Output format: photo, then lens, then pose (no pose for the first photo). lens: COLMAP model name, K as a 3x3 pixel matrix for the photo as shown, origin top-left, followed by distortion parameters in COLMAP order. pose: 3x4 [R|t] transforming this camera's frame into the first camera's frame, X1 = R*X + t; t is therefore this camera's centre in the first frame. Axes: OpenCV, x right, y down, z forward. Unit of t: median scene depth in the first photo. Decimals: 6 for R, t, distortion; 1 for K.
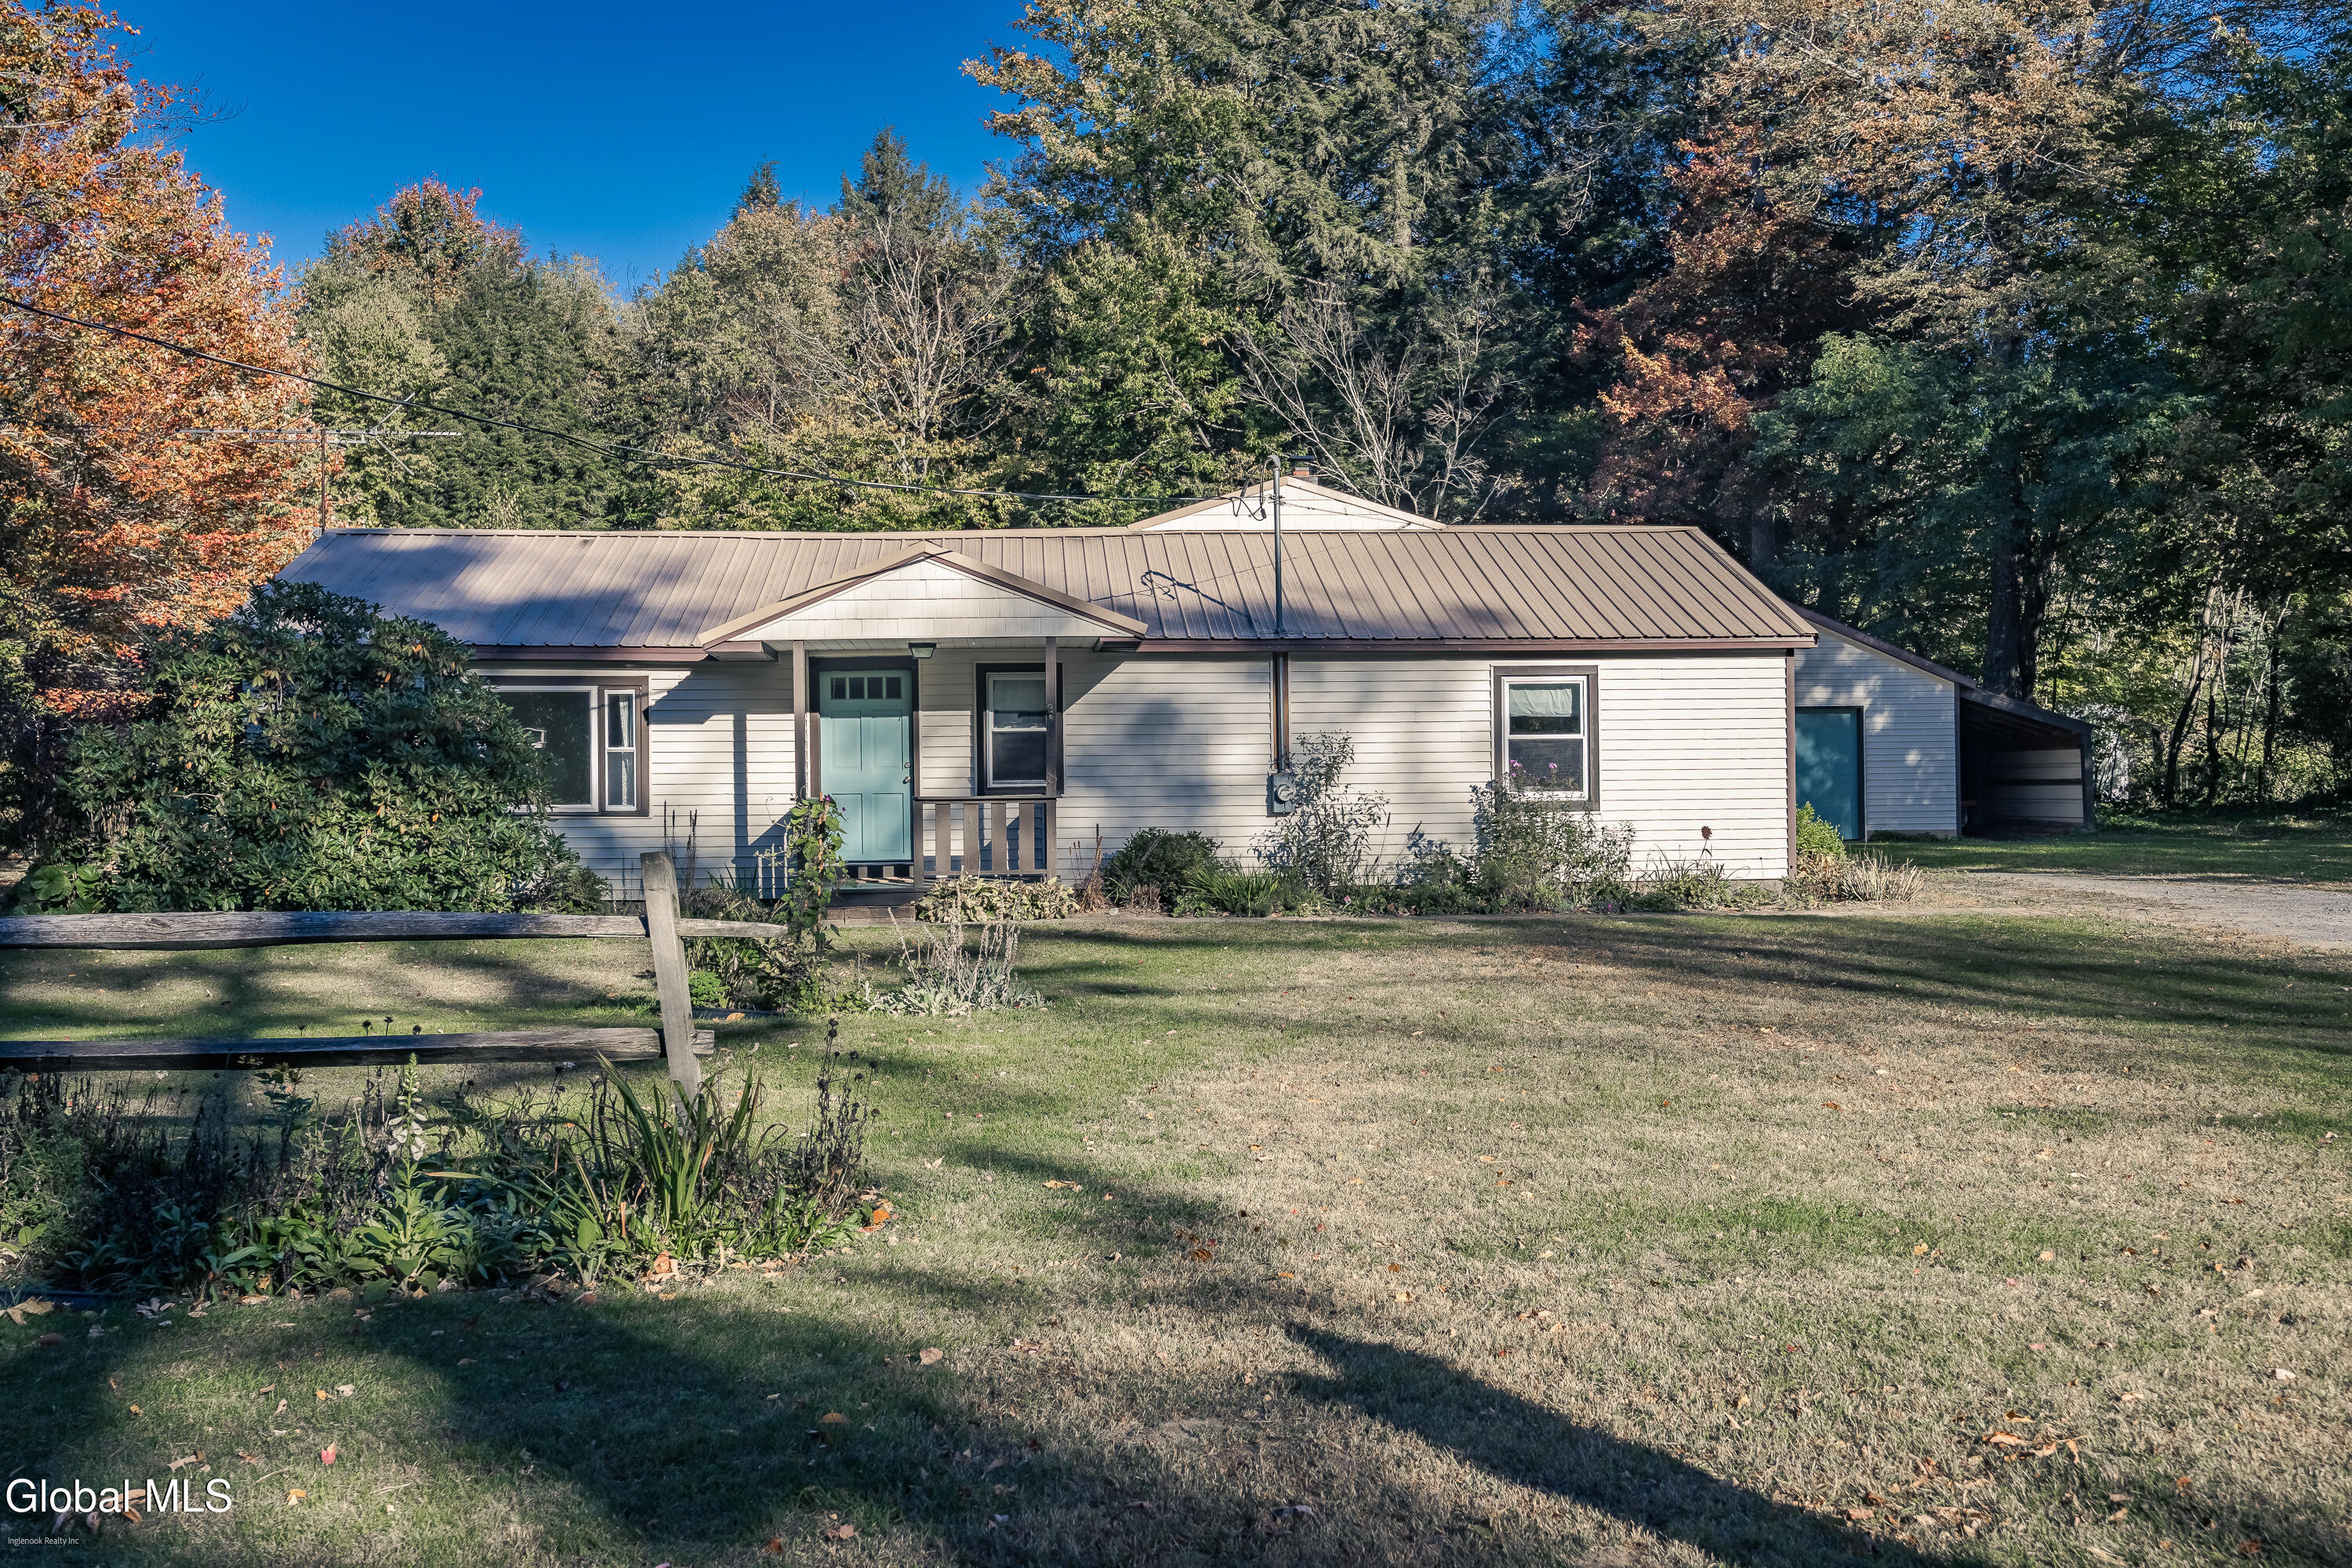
lens RADIAL K [[2261.2, 0, 1176.0], [0, 2261.2, 784.0], [0, 0, 1]] dist [0.117061, 0.001018]
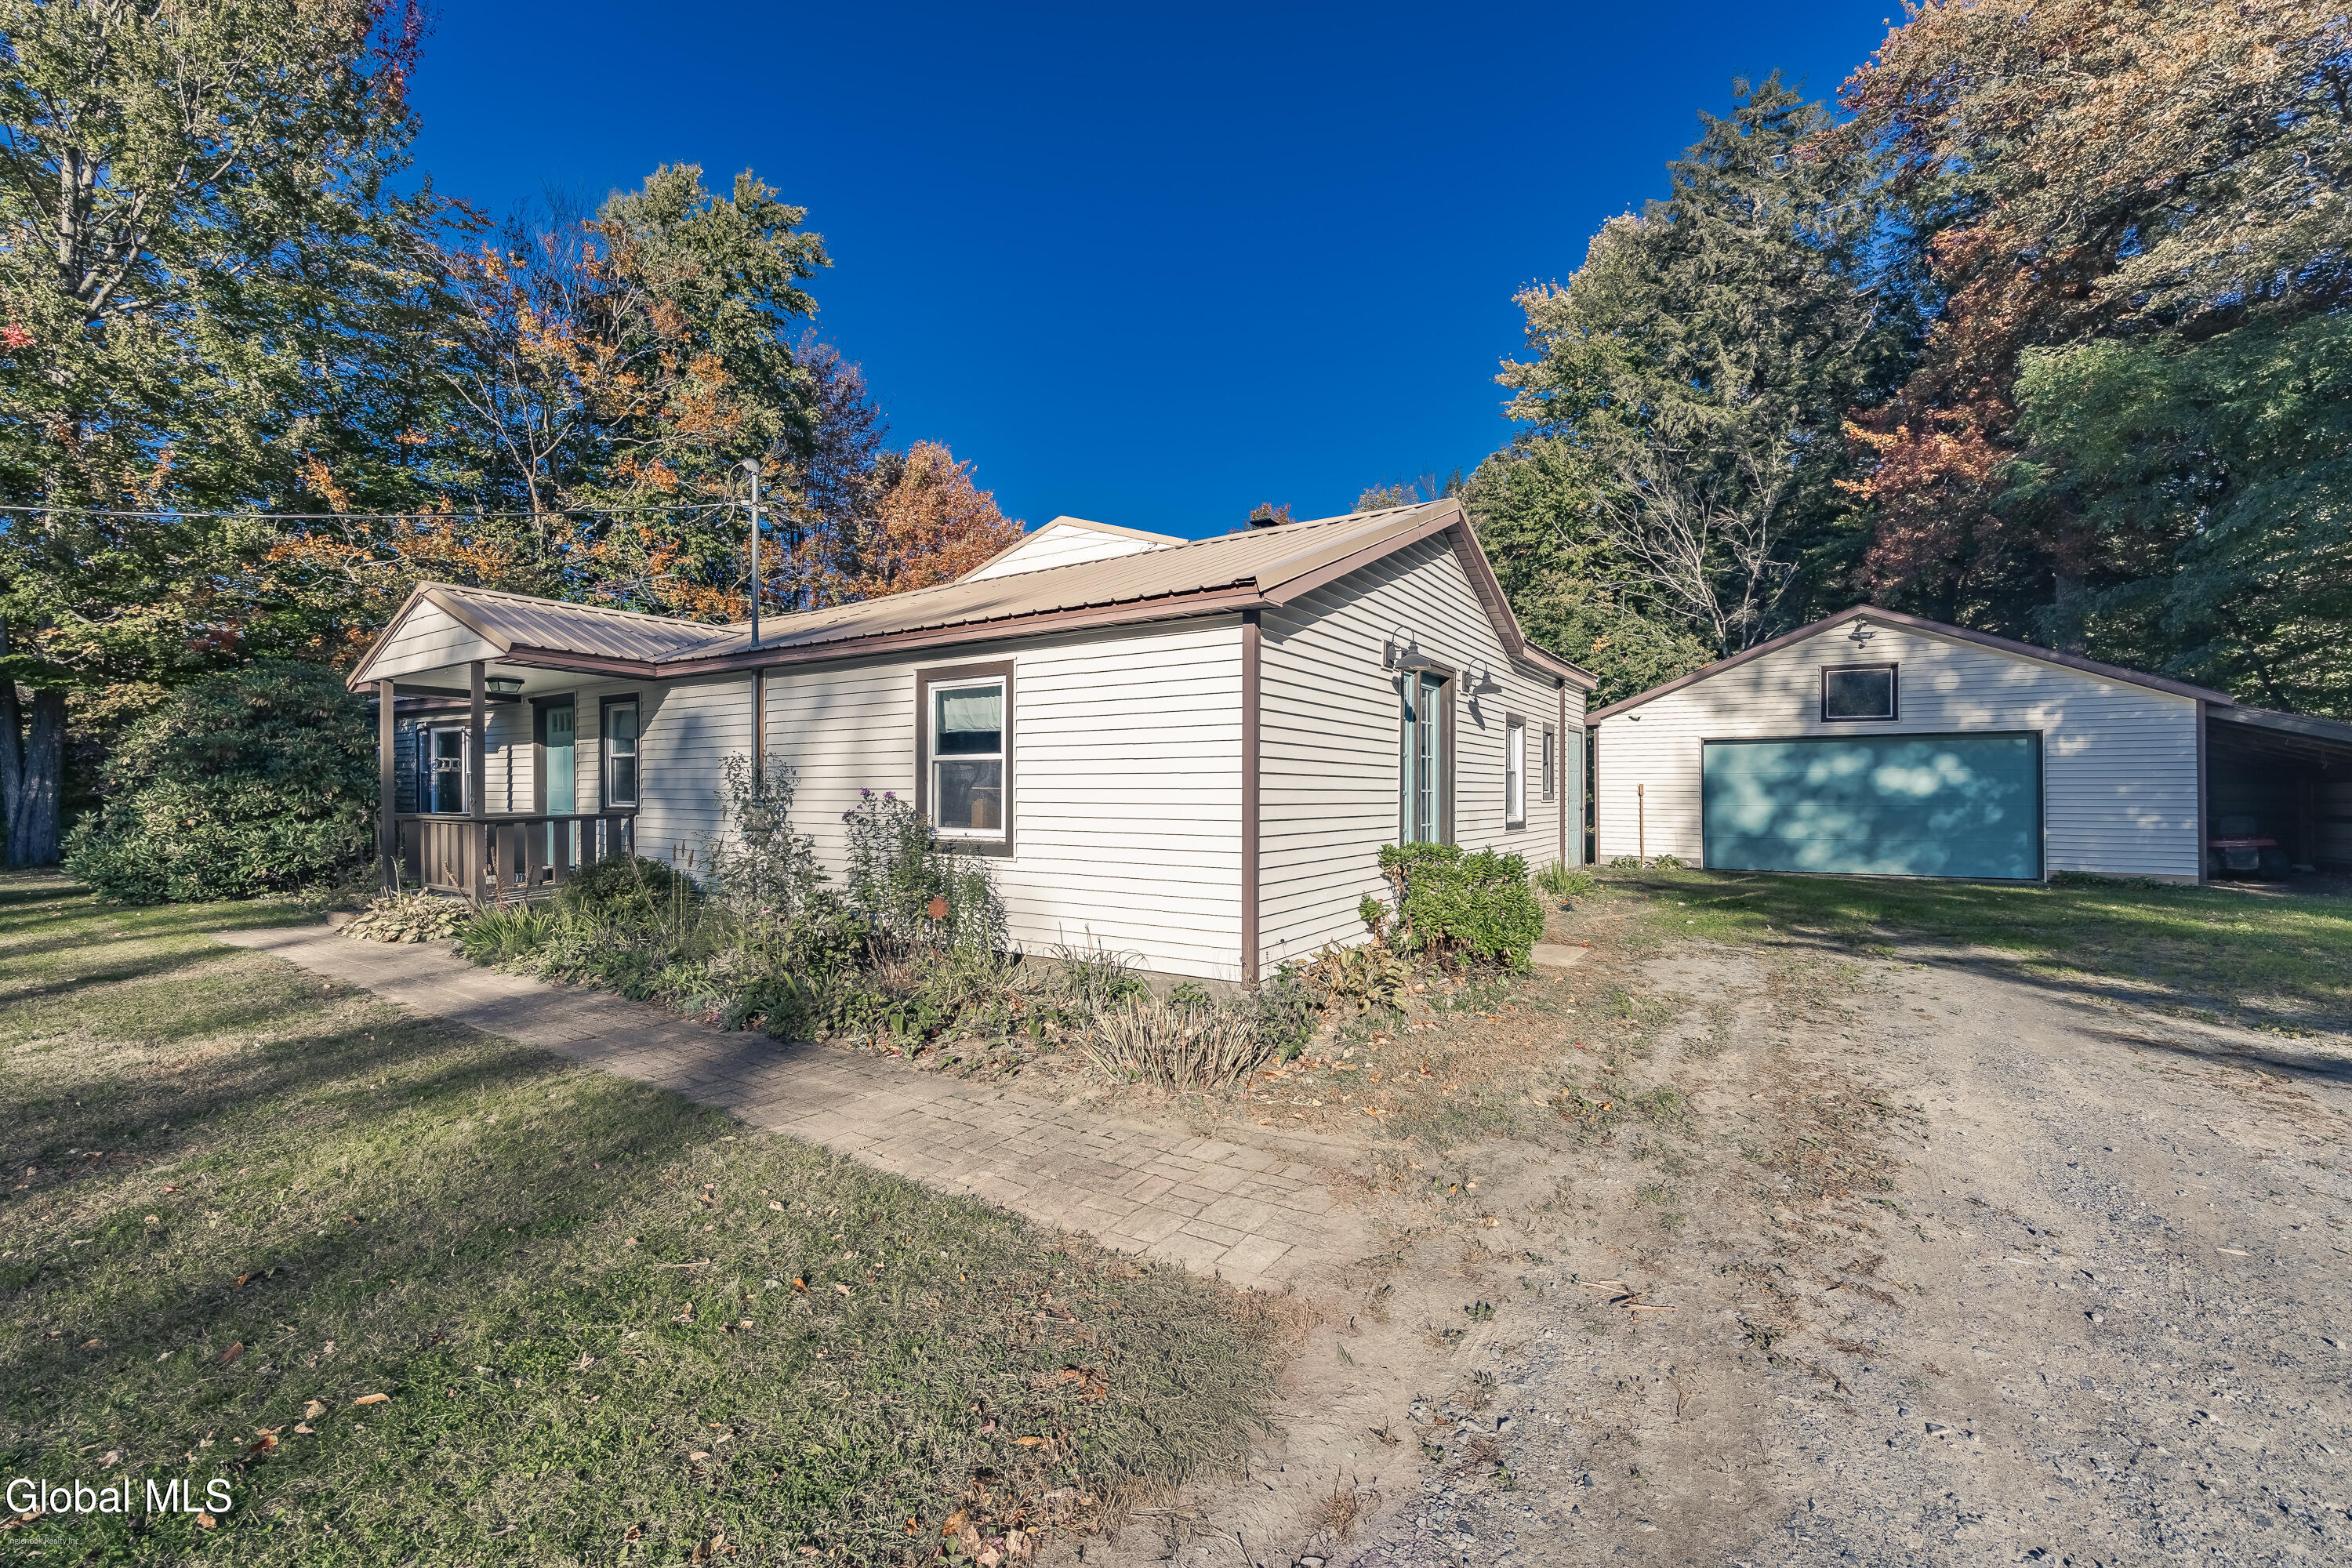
lens RADIAL K [[939.4, 0, 1176.0], [0, 939.4, 784.0], [0, 0, 1]] dist [-0.001484, 0.000118]
pose [[0.786579, 0.008502, -0.617431, 0.416696], [-0.012677, 0.999917, -0.002382, -0.011803], [0.617359, 0.009701, 0.786621, 0.792607]]
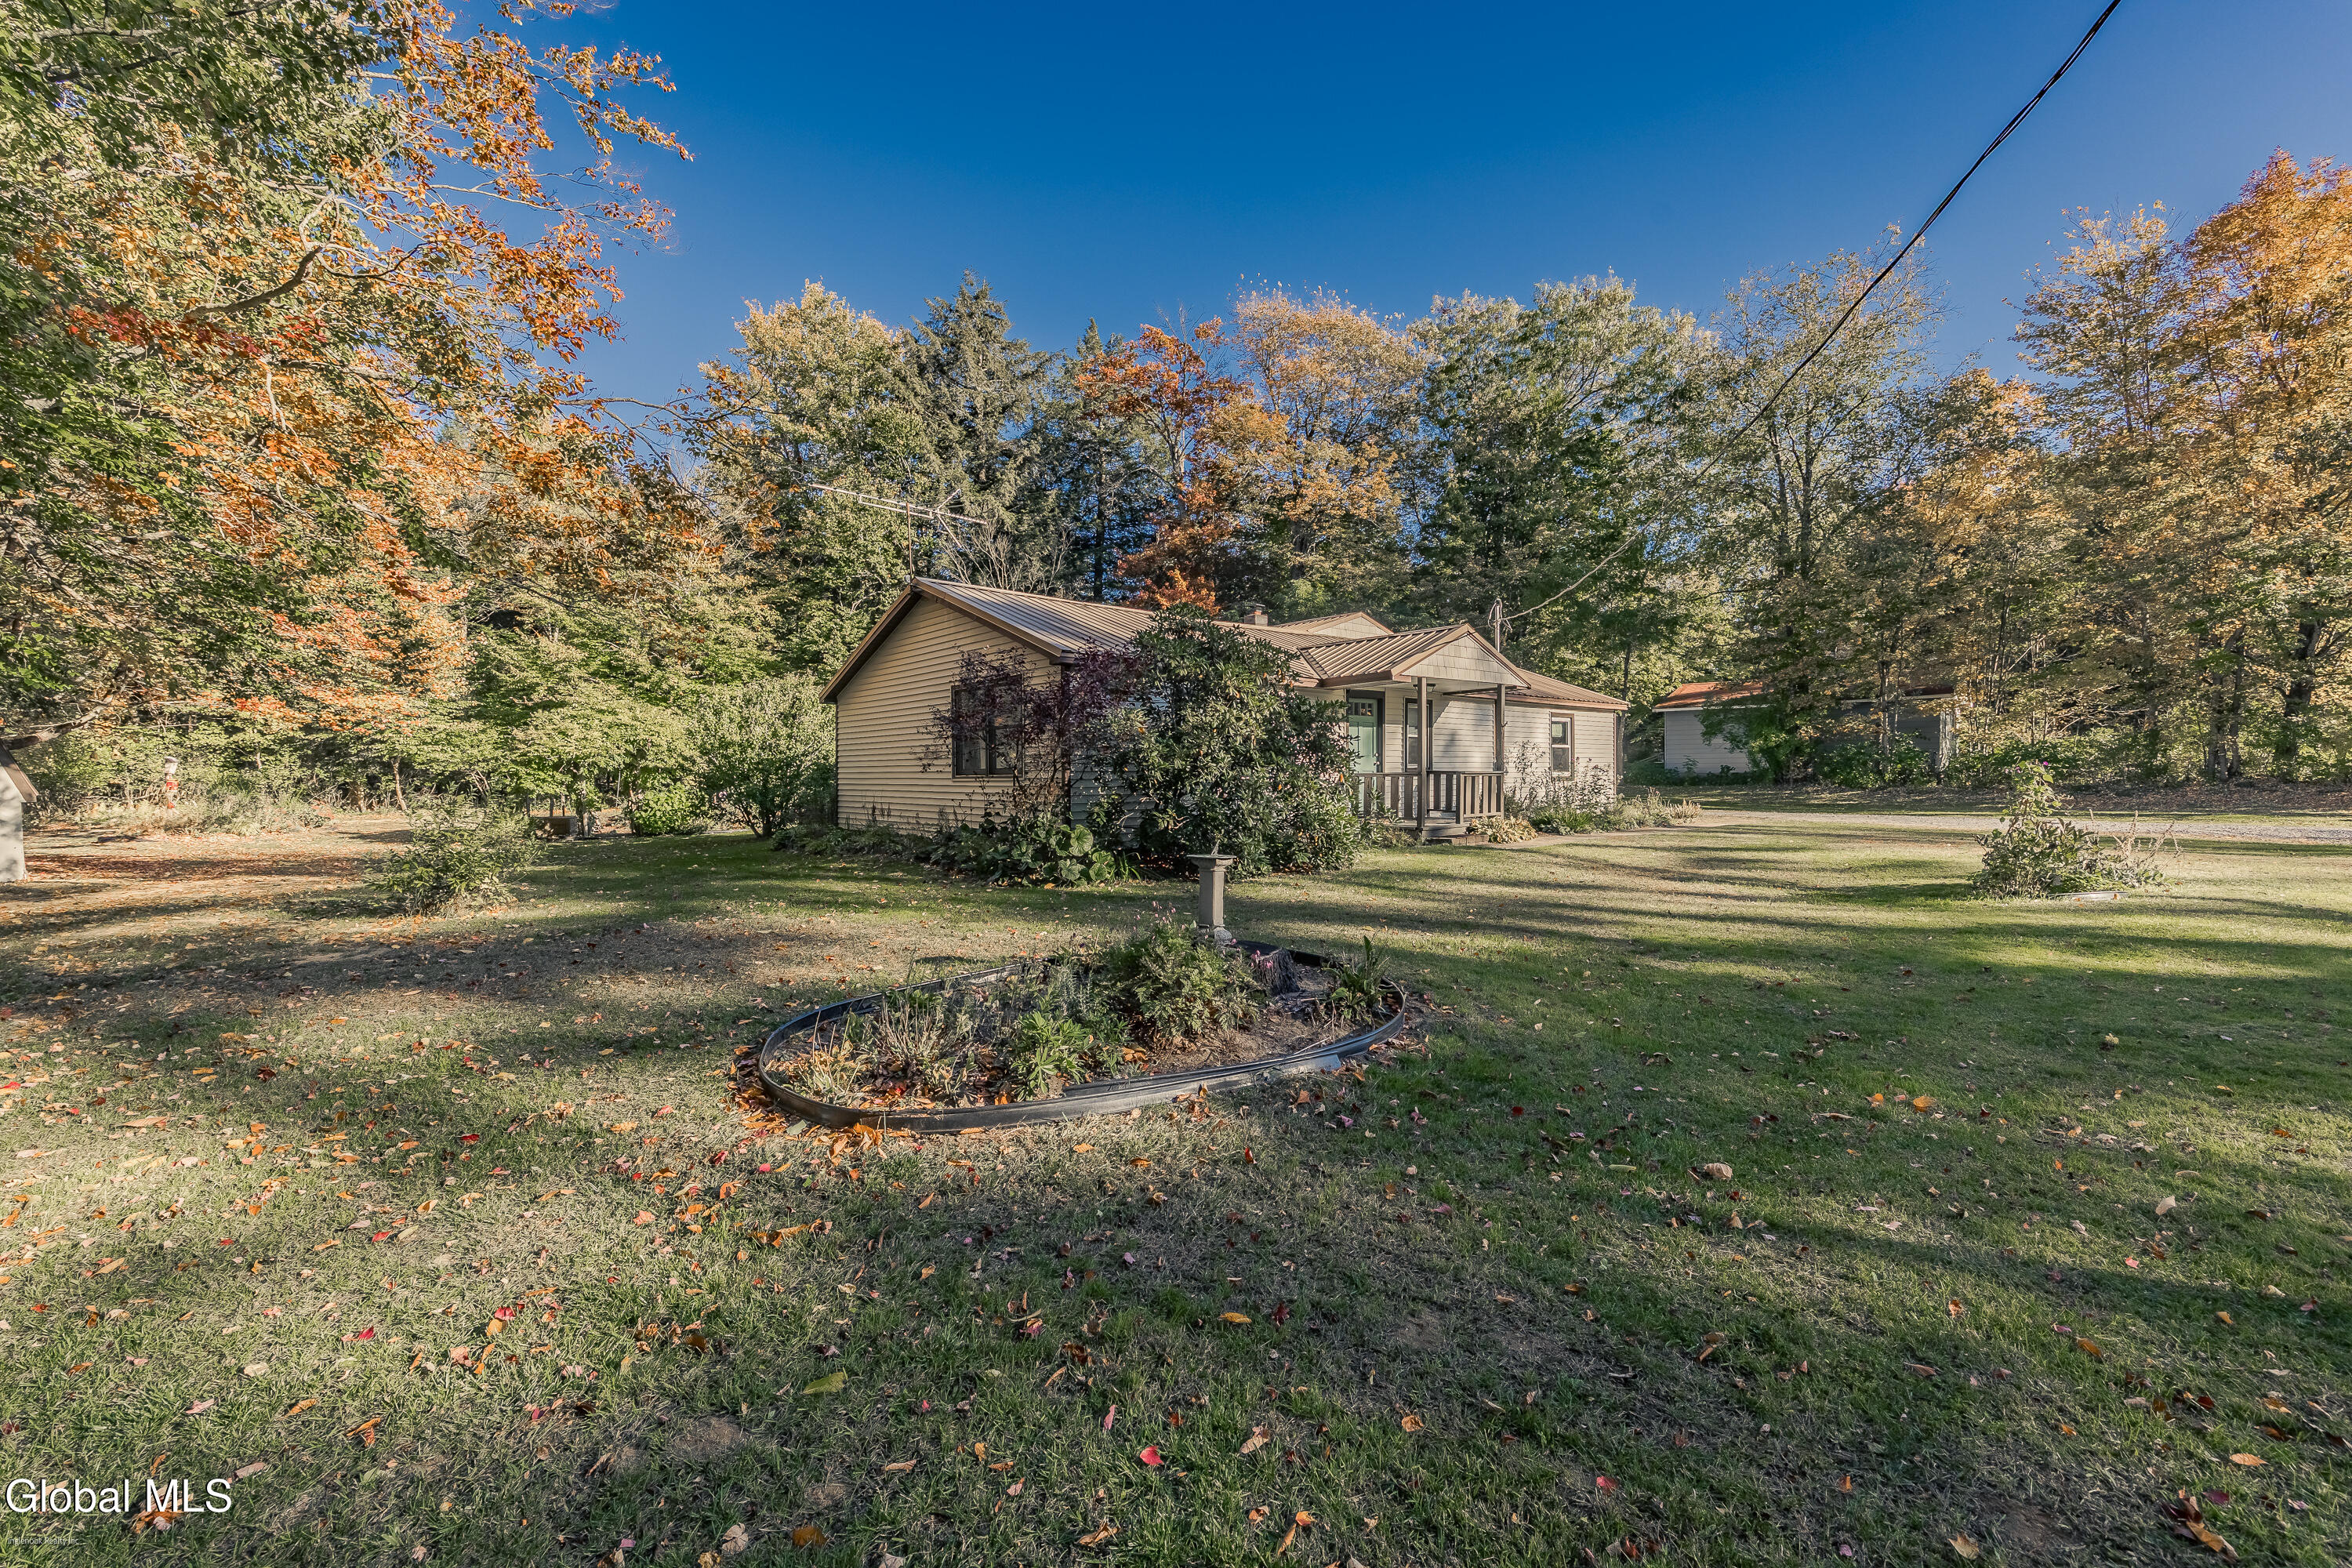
lens RADIAL K [[961.1, 0, 1174.2], [0, 961.1, 776.4], [0, 0, 1]] dist [-0.000901, 0.000074]
pose [[0.801862, 0.004518, 0.597493, -0.668612], [-0.002602, 0.999988, -0.004069, 0.012371], [-0.597504, 0.001708, 0.801864, 0.491444]]
